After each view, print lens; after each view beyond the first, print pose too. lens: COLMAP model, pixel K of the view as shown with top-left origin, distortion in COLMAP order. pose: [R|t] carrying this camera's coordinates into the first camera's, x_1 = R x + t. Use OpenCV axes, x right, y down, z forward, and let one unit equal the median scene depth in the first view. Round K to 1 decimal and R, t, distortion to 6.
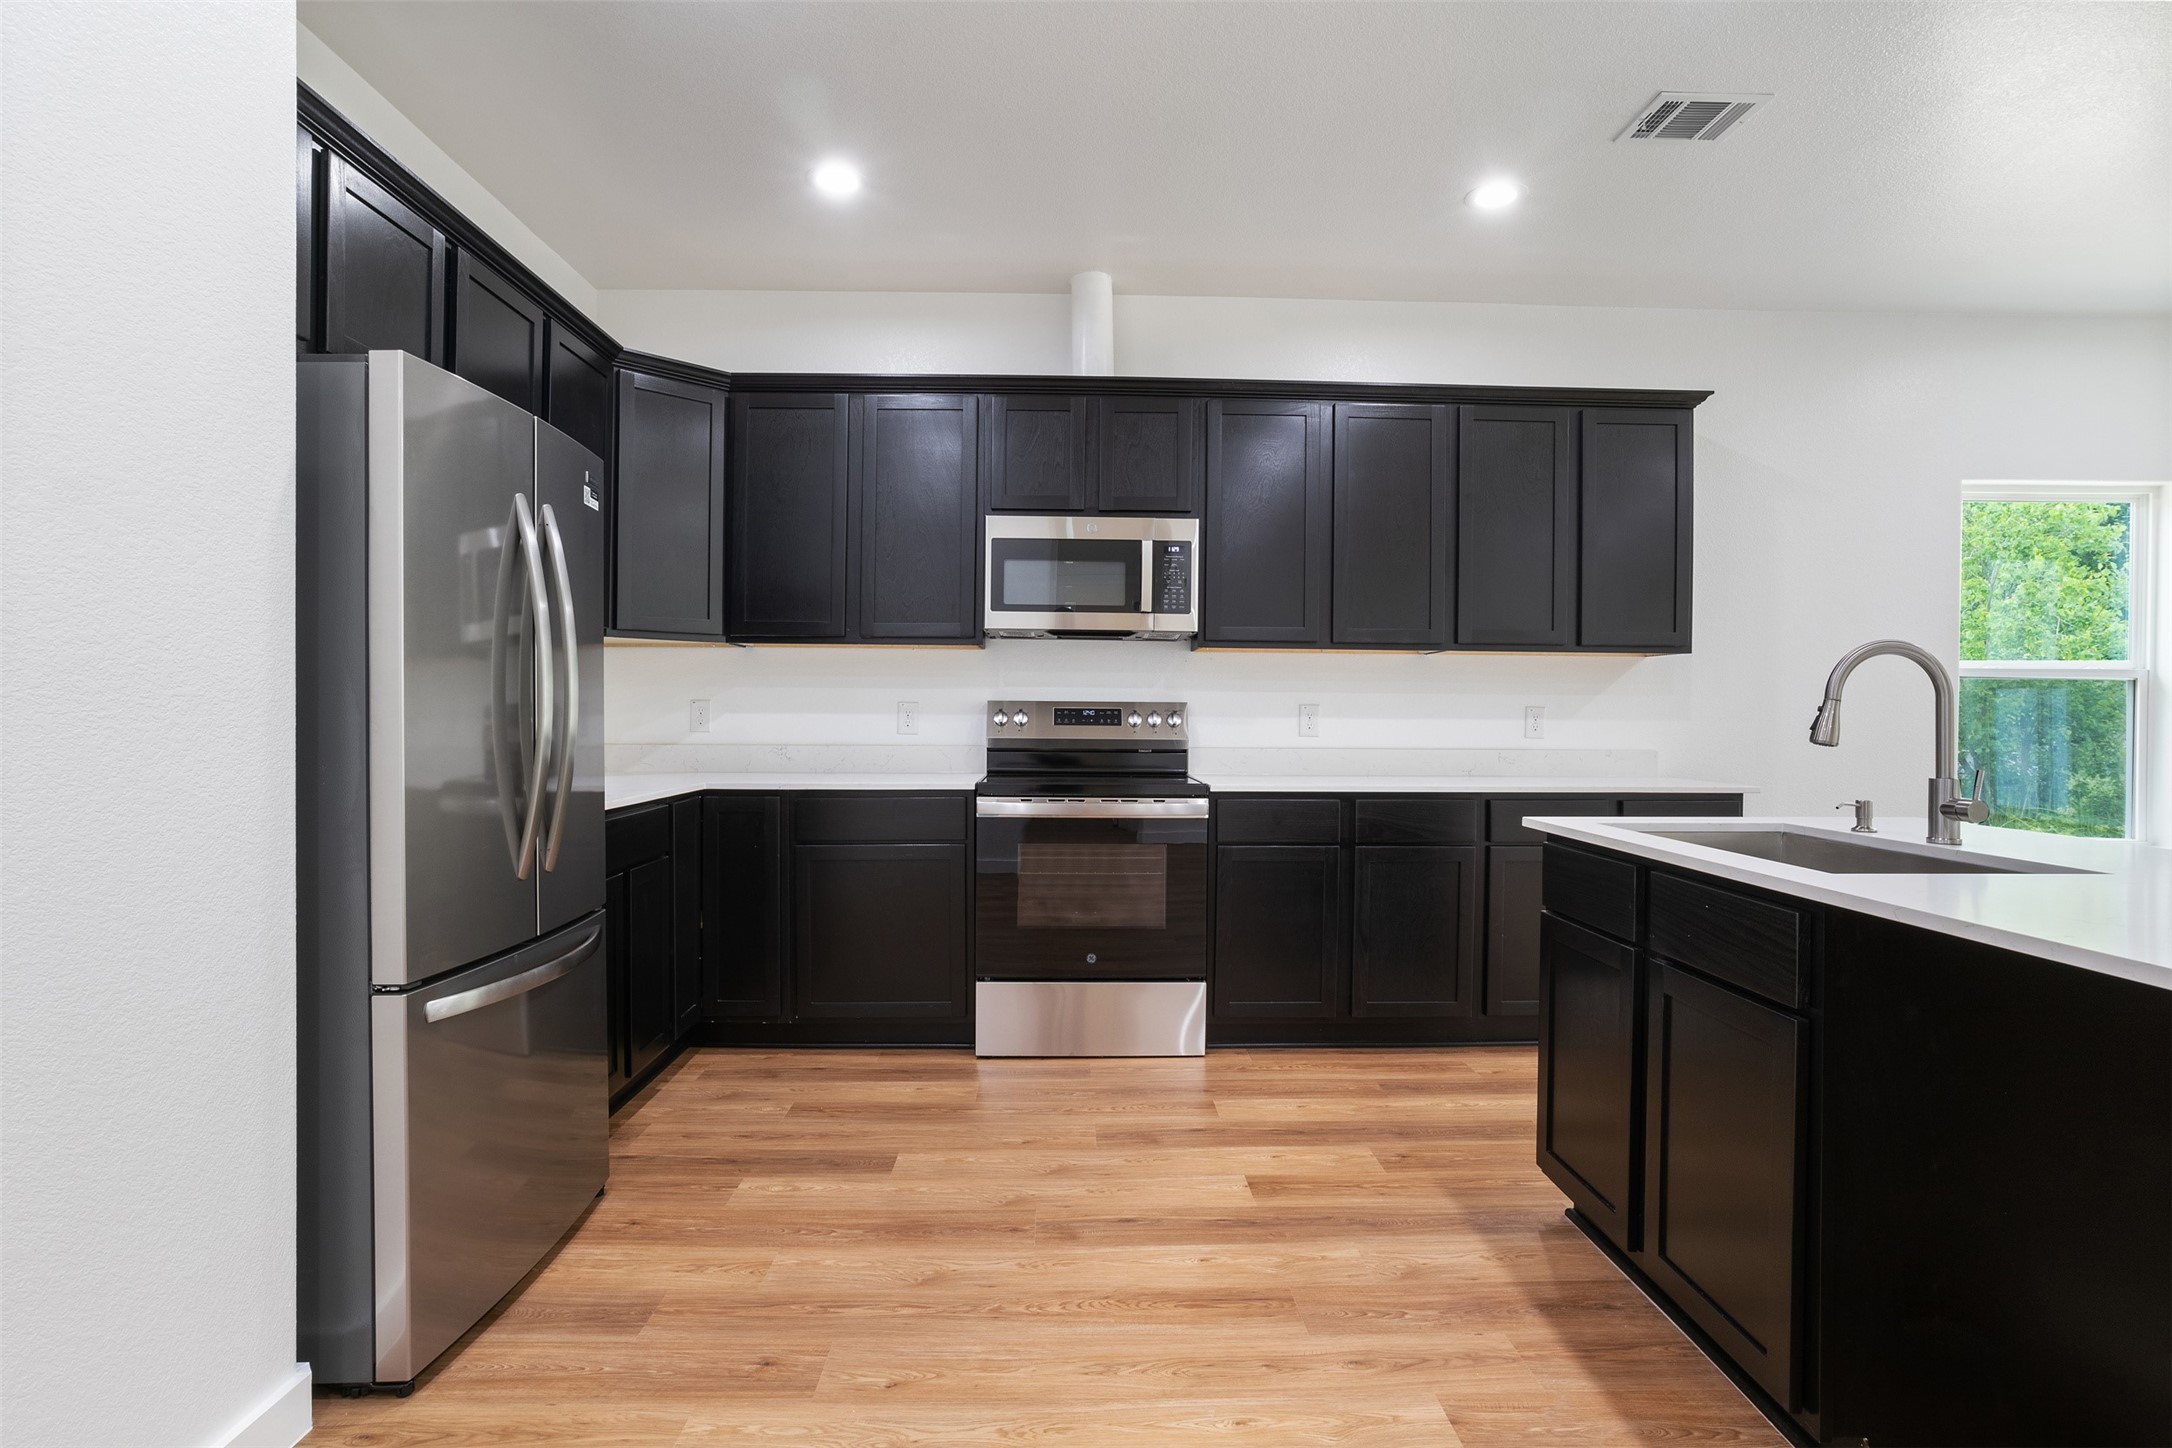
lens RADIAL K [[1100.5, 0, 1090.9], [0, 1100.5, 711.4], [0, 0, 1]] dist [-0.065374, 0.035090]
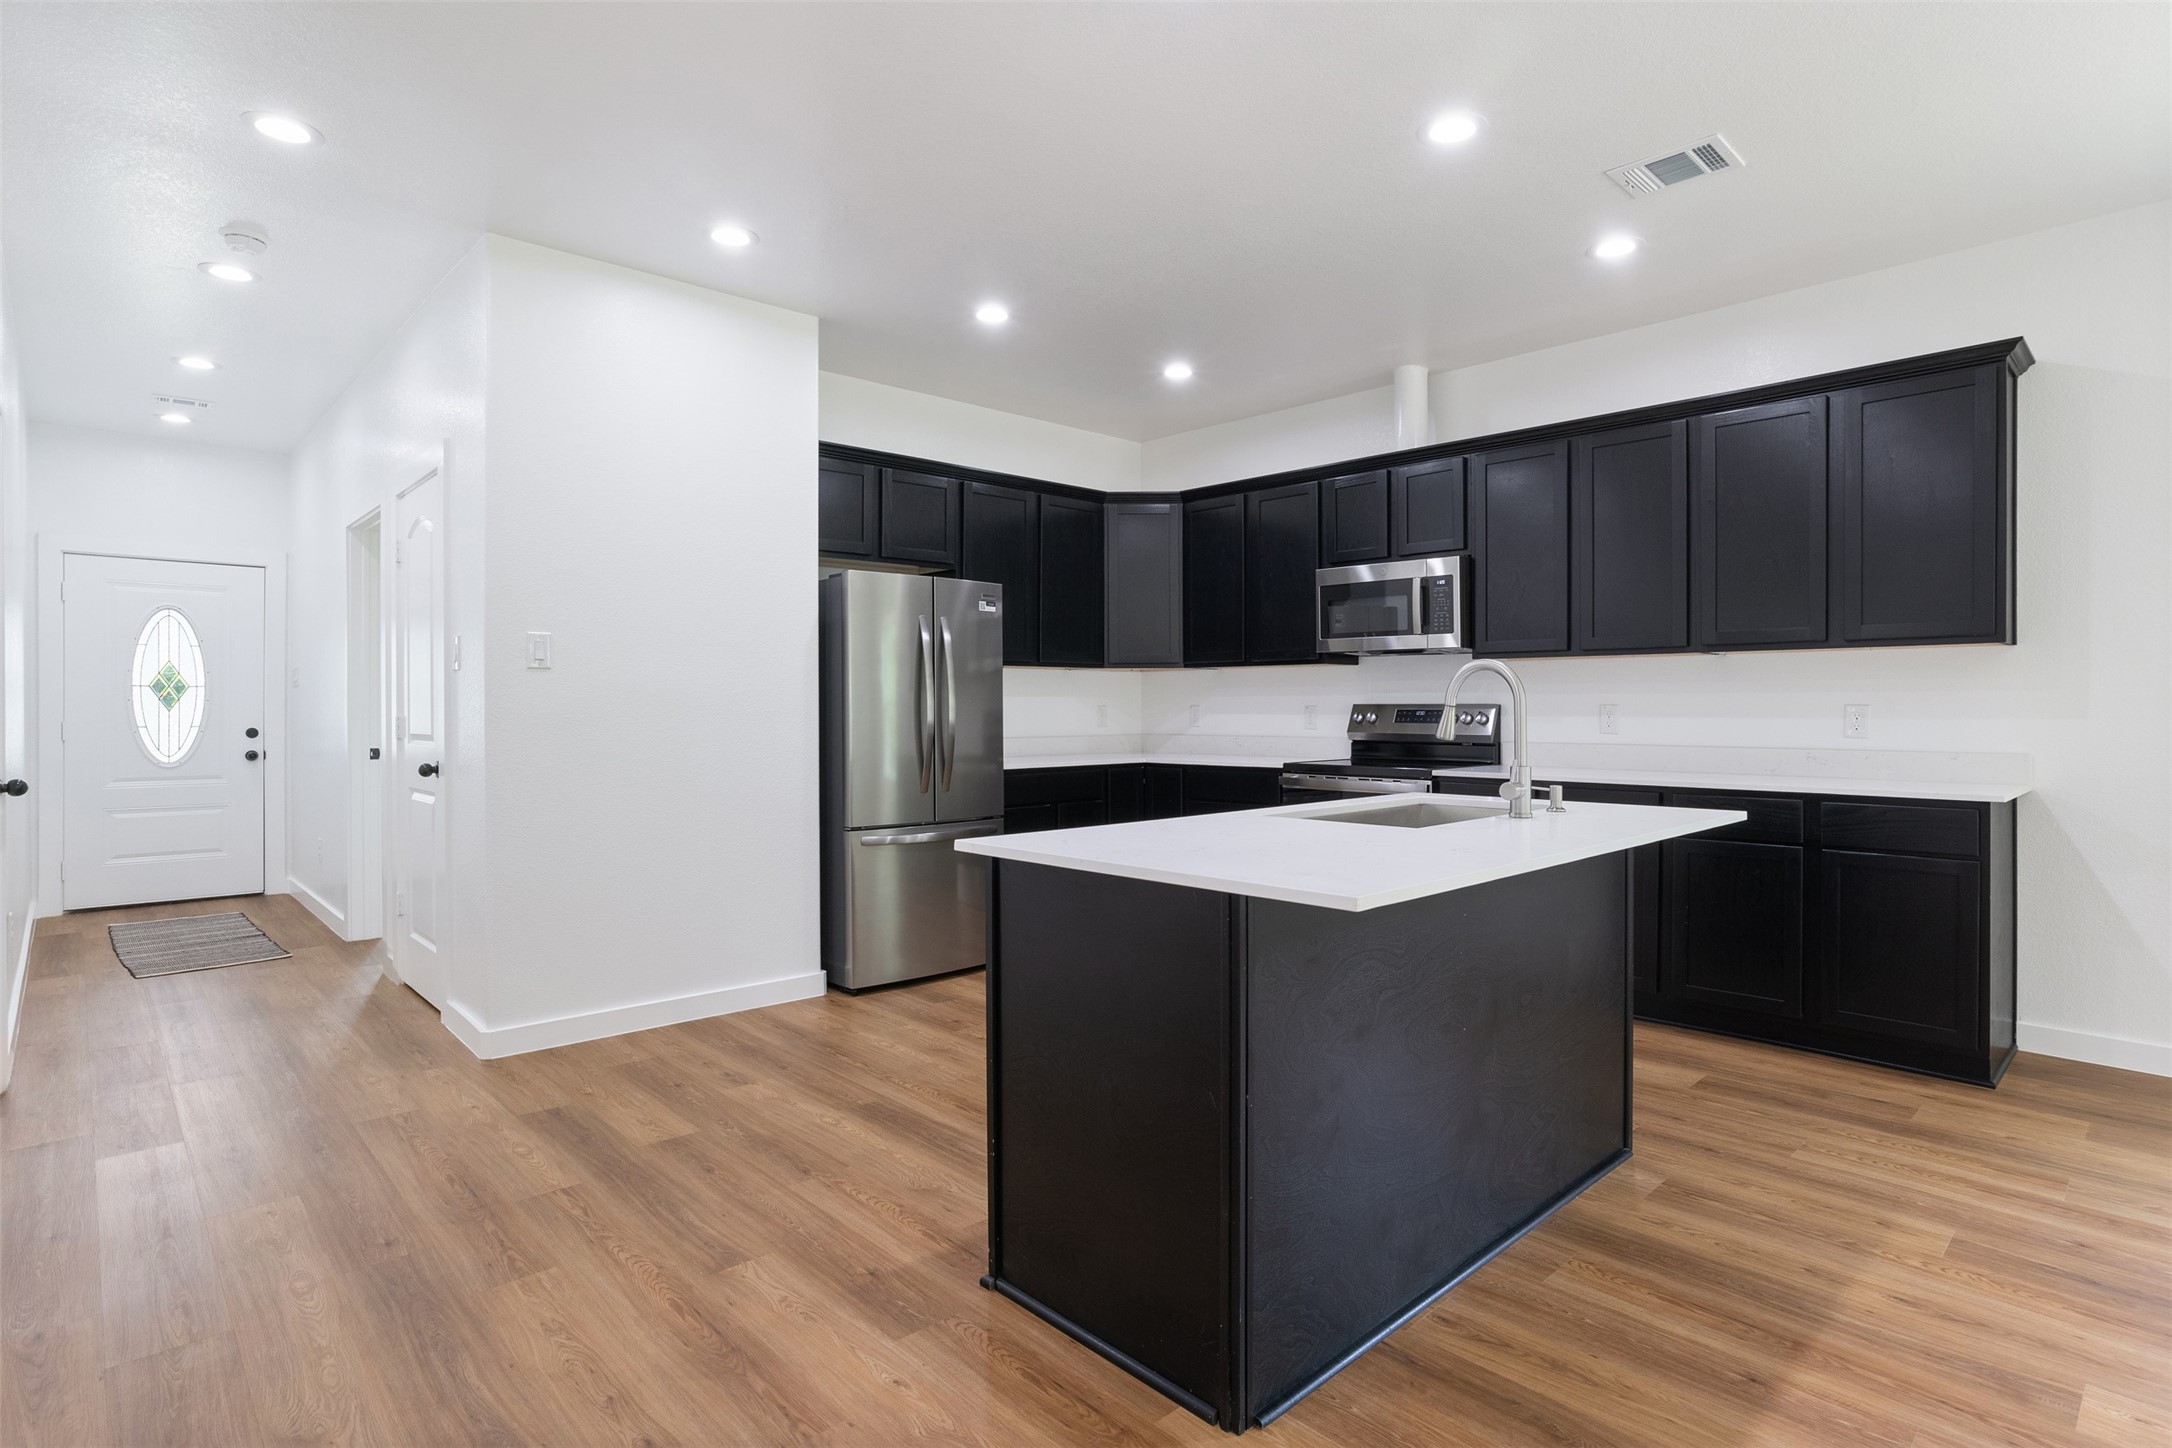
lens RADIAL K [[1100.5, 0, 1090.9], [0, 1100.5, 711.4], [0, 0, 1]] dist [-0.065374, 0.035090]
pose [[0.671910, -0.005102, -0.740616, 0.819964], [0.006758, 0.999977, -0.000758, -0.003038], [0.740602, -0.004496, 0.671929, -0.143809]]
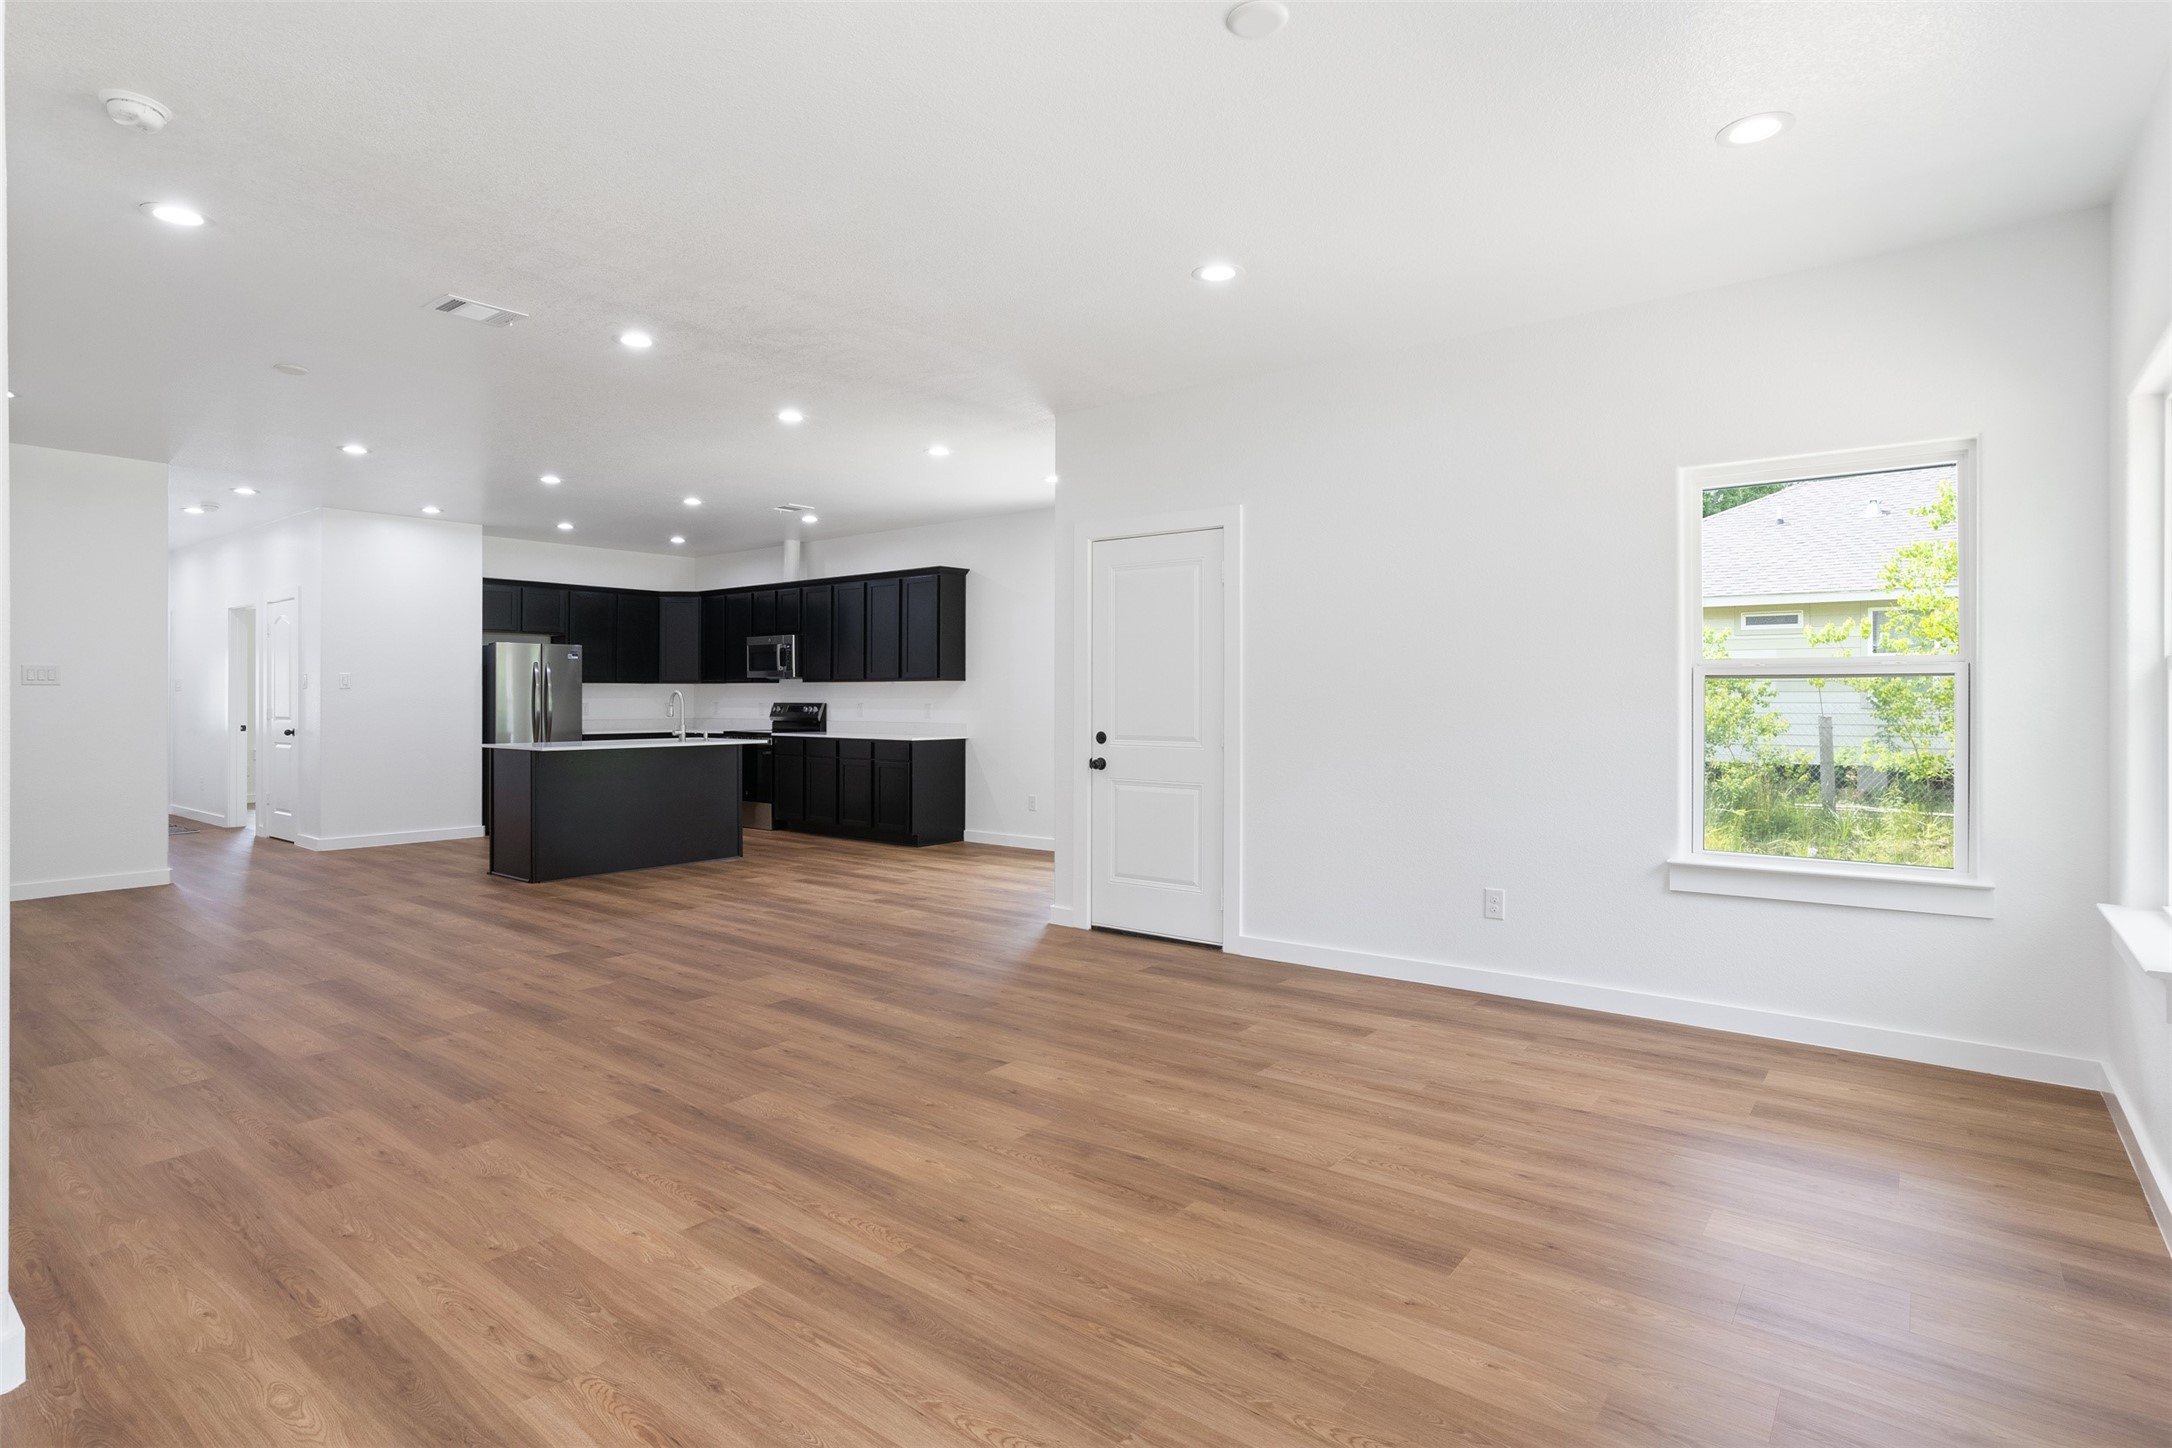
lens RADIAL K [[1100.5, 0, 1090.9], [0, 1100.5, 711.4], [0, 0, 1]] dist [-0.065374, 0.035090]
pose [[0.777210, 0.000446, -0.629241, 2.652308], [0.004315, 0.999972, 0.006039, -0.001786], [0.629226, -0.007409, 0.777187, -0.704592]]
